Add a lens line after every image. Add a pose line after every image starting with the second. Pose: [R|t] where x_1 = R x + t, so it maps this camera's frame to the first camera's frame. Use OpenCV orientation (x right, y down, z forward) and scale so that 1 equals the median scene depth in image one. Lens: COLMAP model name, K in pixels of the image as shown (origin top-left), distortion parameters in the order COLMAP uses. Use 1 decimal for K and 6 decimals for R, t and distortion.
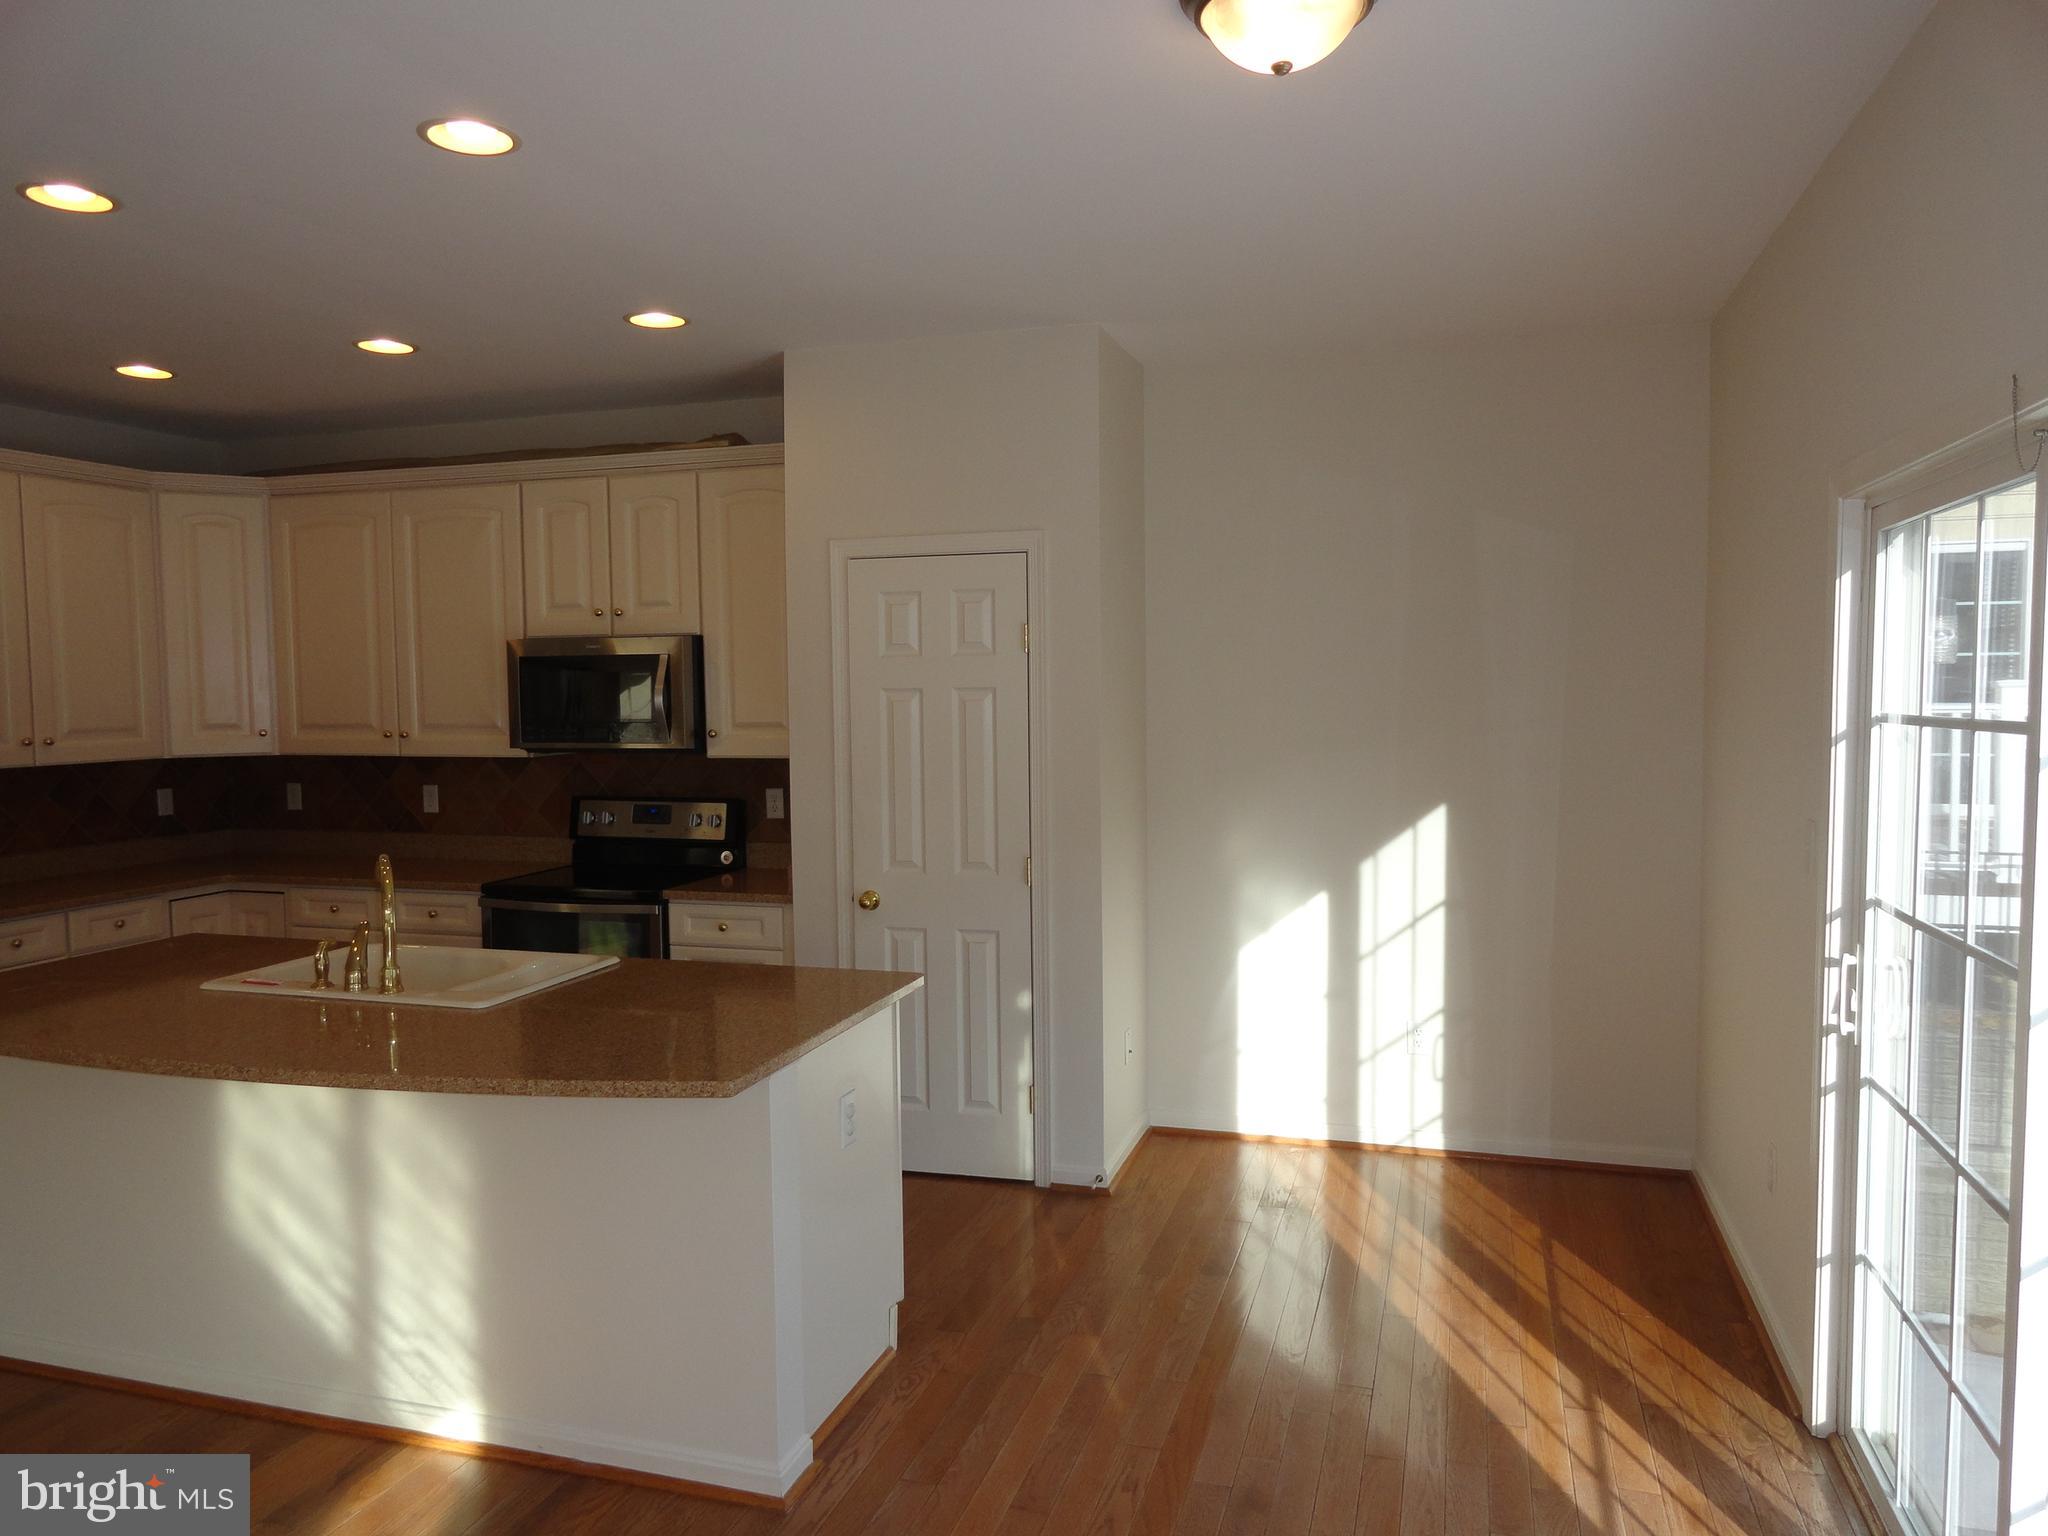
lens RADIAL K [[1406.6, 0, 1024.0], [0, 1406.6, 768.0], [0, 0, 1]] dist [-0.007779, 0.006280]
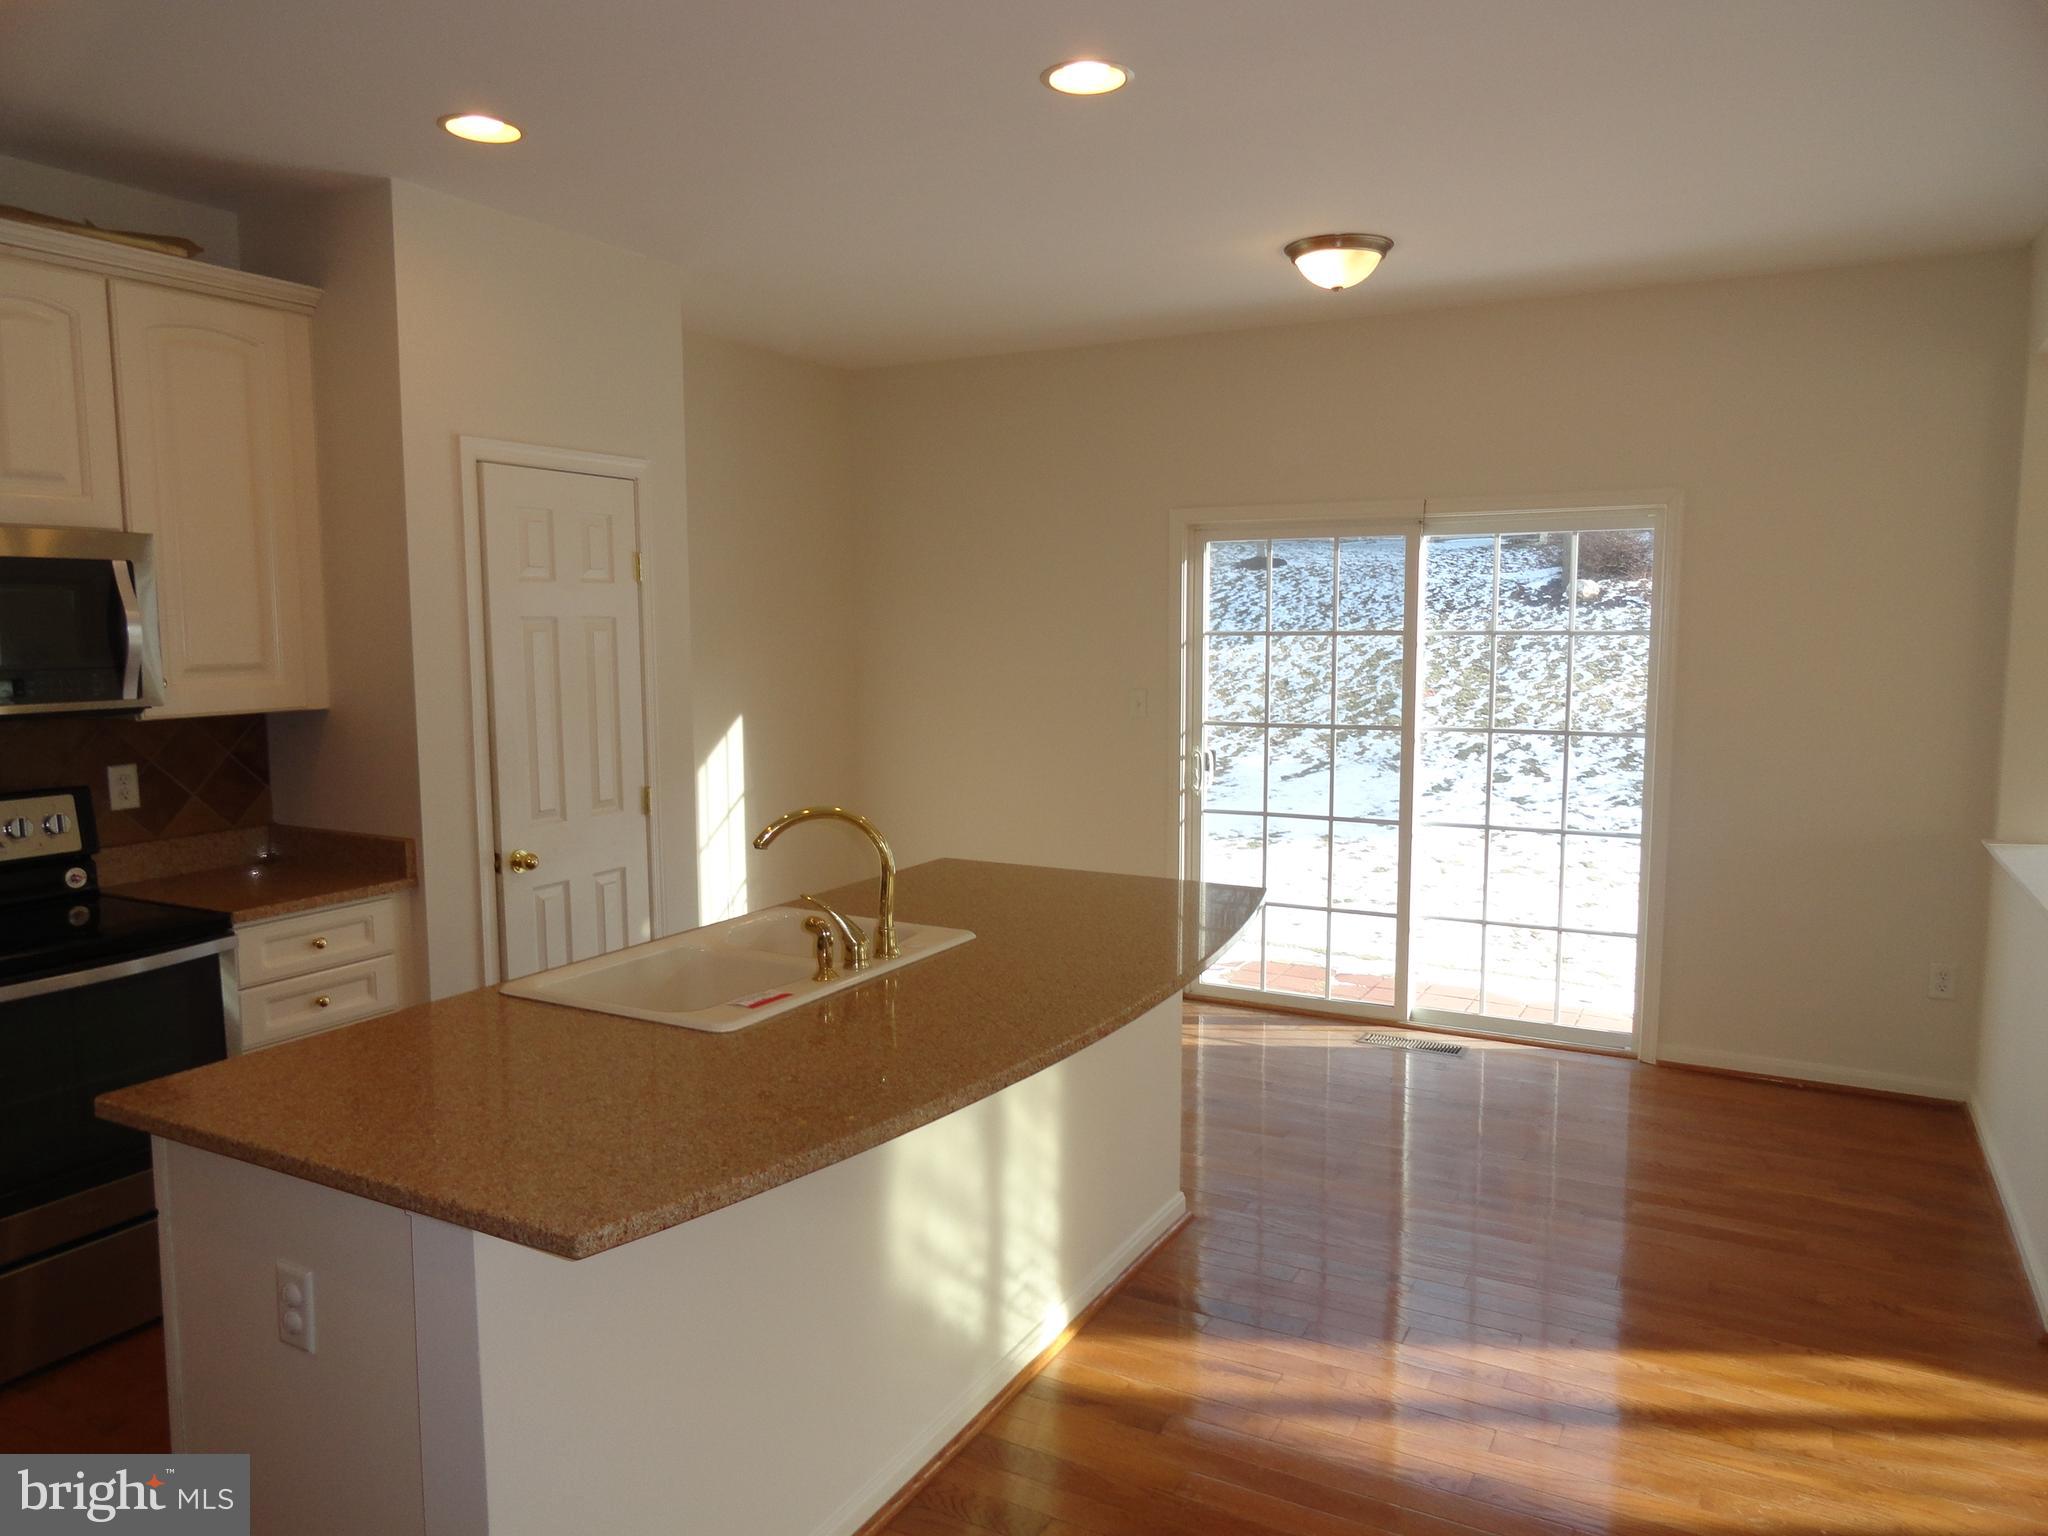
lens RADIAL K [[1396.2, 0, 1023.7], [0, 1396.2, 774.3], [0, 0, 1]] dist [-0.020782, 0.002658]
pose [[0.185760, -0.097541, 0.977742, -0.800137], [0.061091, 0.994282, 0.087584, -0.013794], [-0.980694, 0.043461, 0.190656, 0.476050]]
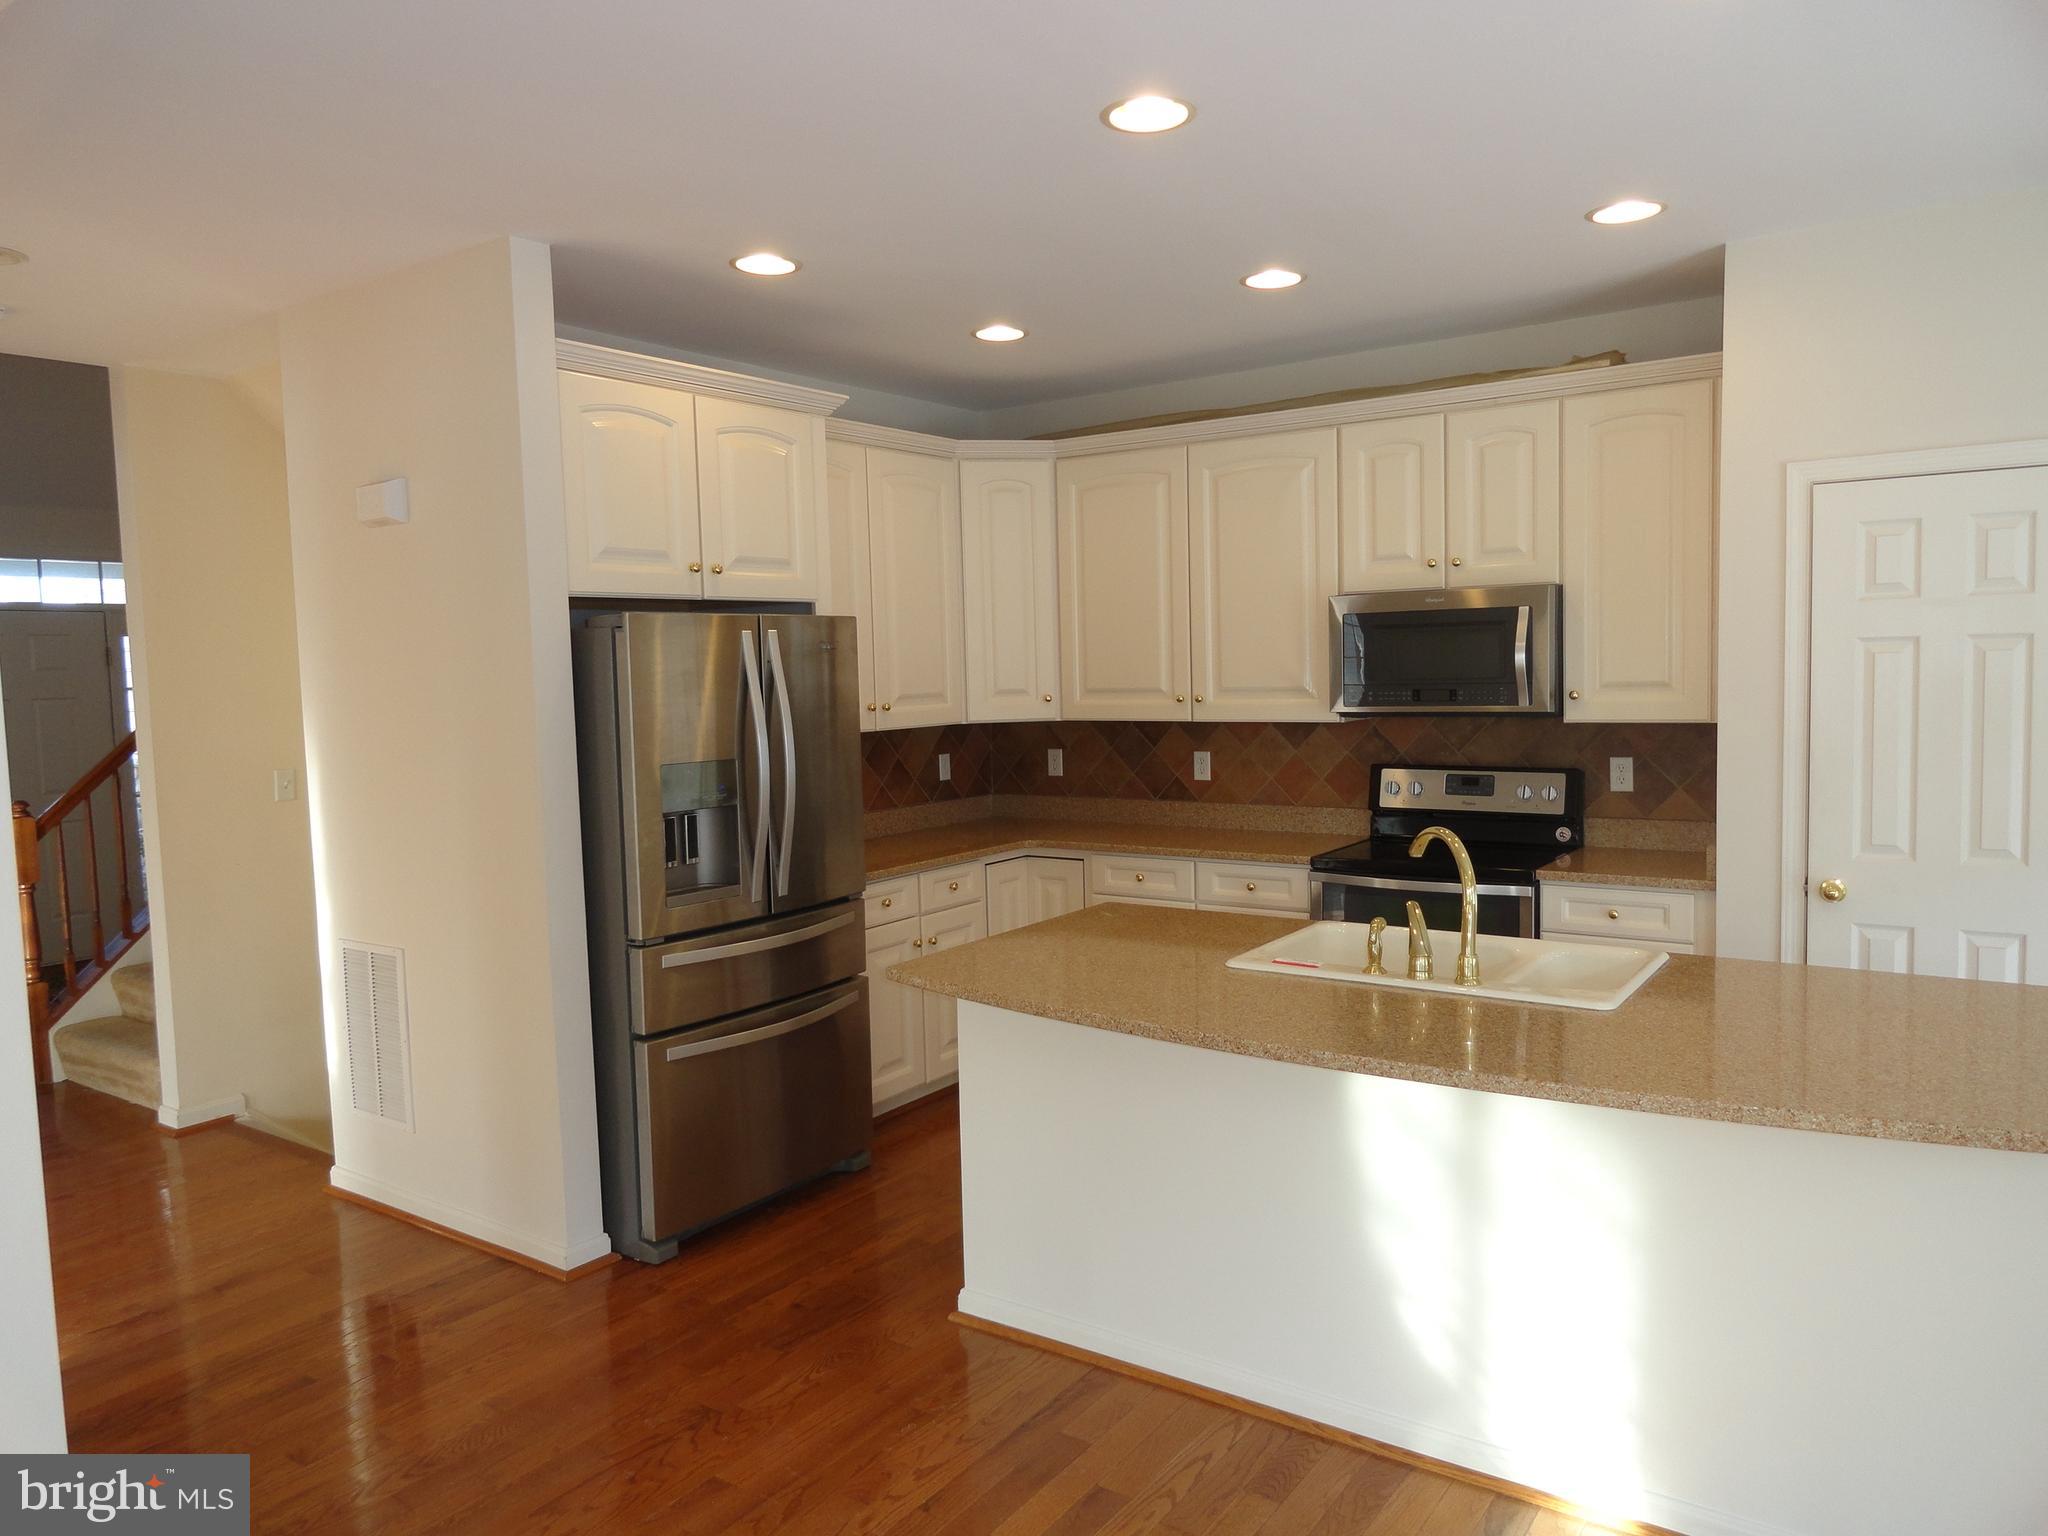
lens RADIAL K [[1406.6, 0, 1024.0], [0, 1406.6, 768.0], [0, 0, 1]] dist [-0.007779, 0.006280]
pose [[0.951488, 0.009249, -0.307546, -0.281012], [-0.003221, 0.999793, 0.020103, 0.005027], [0.307668, -0.018137, 0.951321, 0.049541]]
